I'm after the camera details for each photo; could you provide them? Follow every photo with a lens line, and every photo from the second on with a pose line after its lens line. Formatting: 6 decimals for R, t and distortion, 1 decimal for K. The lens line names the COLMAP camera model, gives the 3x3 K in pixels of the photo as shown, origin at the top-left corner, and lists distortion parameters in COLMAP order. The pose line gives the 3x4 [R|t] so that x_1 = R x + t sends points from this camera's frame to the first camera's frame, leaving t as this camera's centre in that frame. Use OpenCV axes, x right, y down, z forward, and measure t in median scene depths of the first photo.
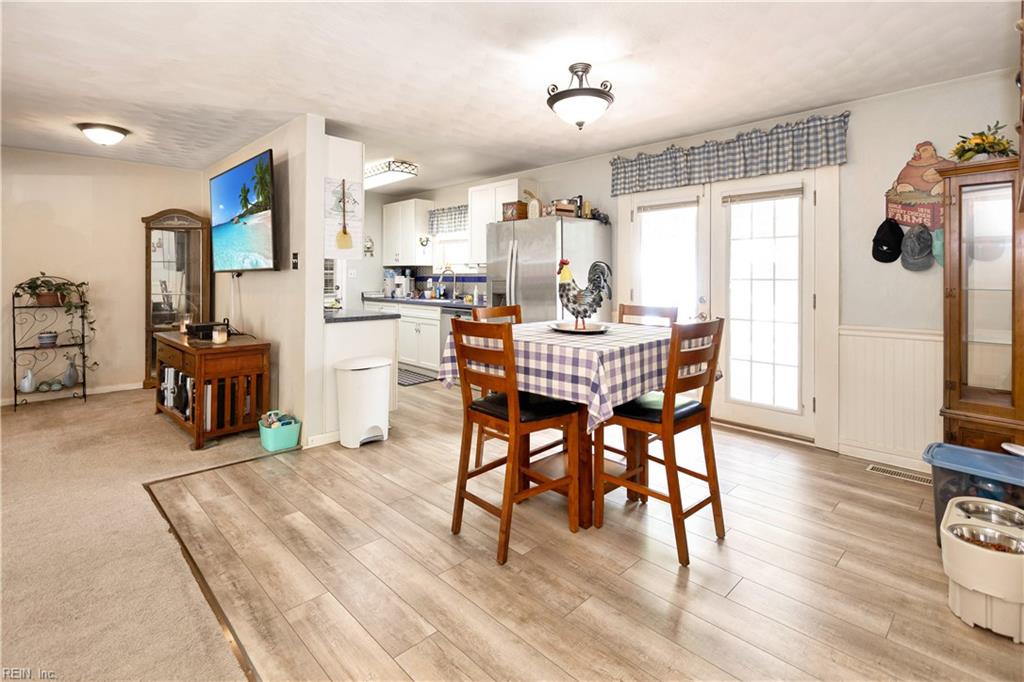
lens RADIAL K [[491.2, 0, 528.4], [0, 491.2, 279.0], [0, 0, 1]] dist [0.000858, -0.000209]
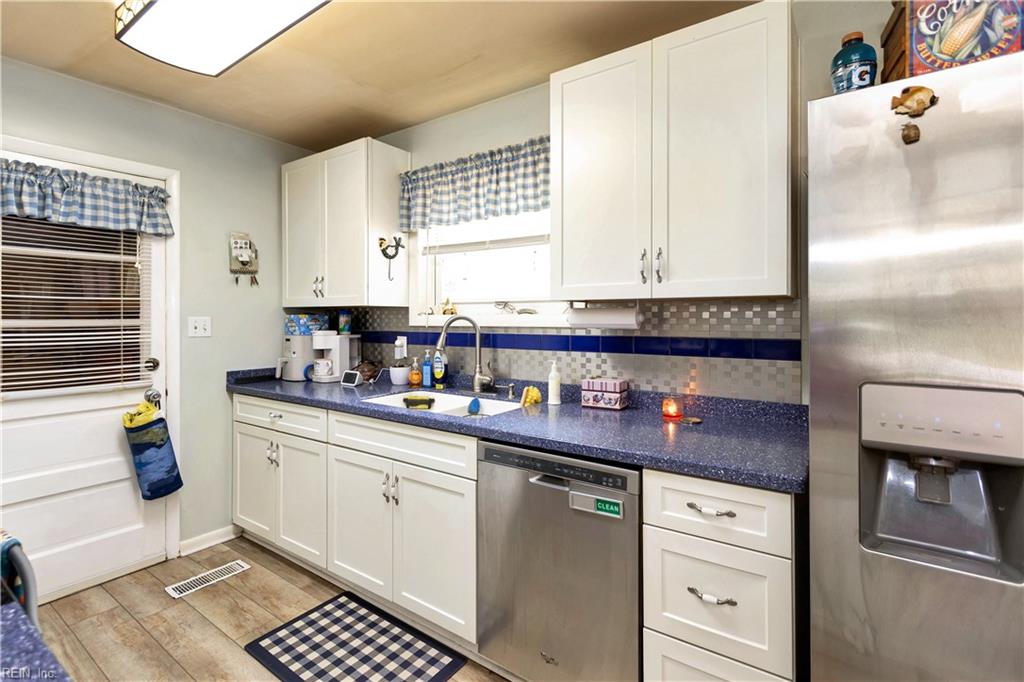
lens RADIAL K [[468.8, 0, 519.1], [0, 468.8, 316.7], [0, 0, 1]] dist [0.009295, -0.003994]
pose [[0.986265, -0.005556, 0.165076, -0.172503], [0.007006, 0.999942, -0.008203, -0.014708], [-0.165021, 0.009247, 0.986247, 0.602710]]
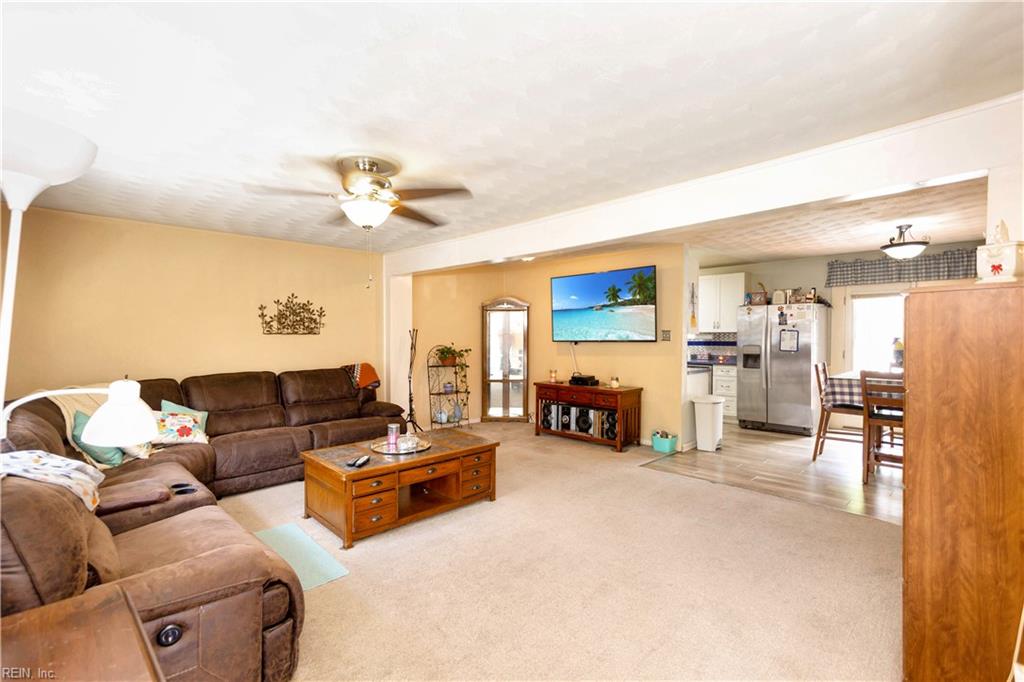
lens RADIAL K [[468.8, 0, 511.0], [0, 468.8, 338.8], [0, 0, 1]] dist [0.009295, -0.003994]
pose [[0.999856, -0.010190, -0.013541, -0.537828], [0.010247, 0.999939, 0.004140, -0.021013], [0.013498, -0.004278, 0.999900, -0.297908]]
